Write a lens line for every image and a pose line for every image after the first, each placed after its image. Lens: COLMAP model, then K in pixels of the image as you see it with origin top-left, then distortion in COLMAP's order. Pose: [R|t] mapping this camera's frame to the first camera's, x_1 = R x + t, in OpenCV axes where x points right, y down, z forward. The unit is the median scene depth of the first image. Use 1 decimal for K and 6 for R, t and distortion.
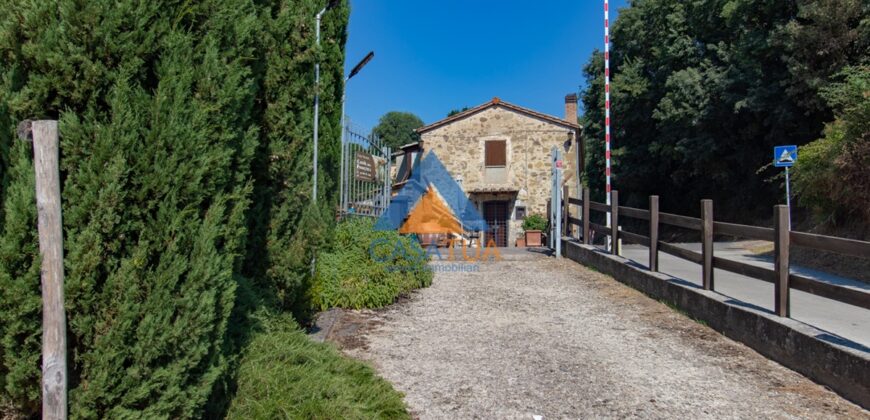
lens RADIAL K [[705.7, 0, 435.0], [0, 705.7, 210.0], [0, 0, 1]] dist [0.003435, 0.003213]
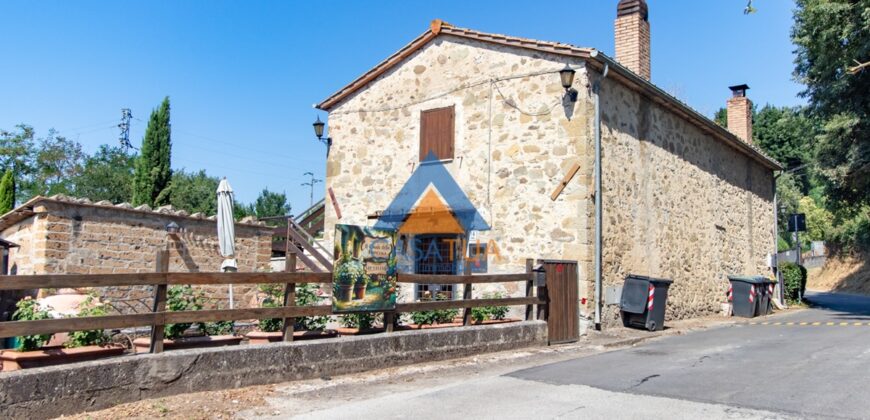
lens RADIAL K [[720.9, 0, 435.0], [0, 720.9, 210.0], [0, 0, 1]] dist [-0.000512, 0.000822]
pose [[0.902582, -0.039296, -0.428721, 0.295344], [0.022727, 0.998786, -0.043702, -0.007261], [0.429918, 0.029701, 0.902379, 0.557790]]
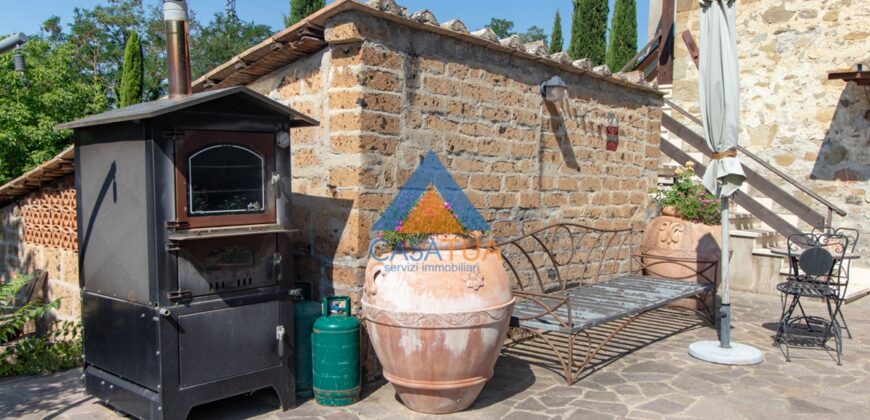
lens RADIAL K [[720.9, 0, 435.0], [0, 720.9, 210.0], [0, 0, 1]] dist [-0.000512, 0.000822]
pose [[0.849927, 0.045703, -0.524915, 0.063533], [0.017092, 0.993315, 0.114162, -0.008521], [0.526623, -0.106001, 0.843464, 0.677162]]
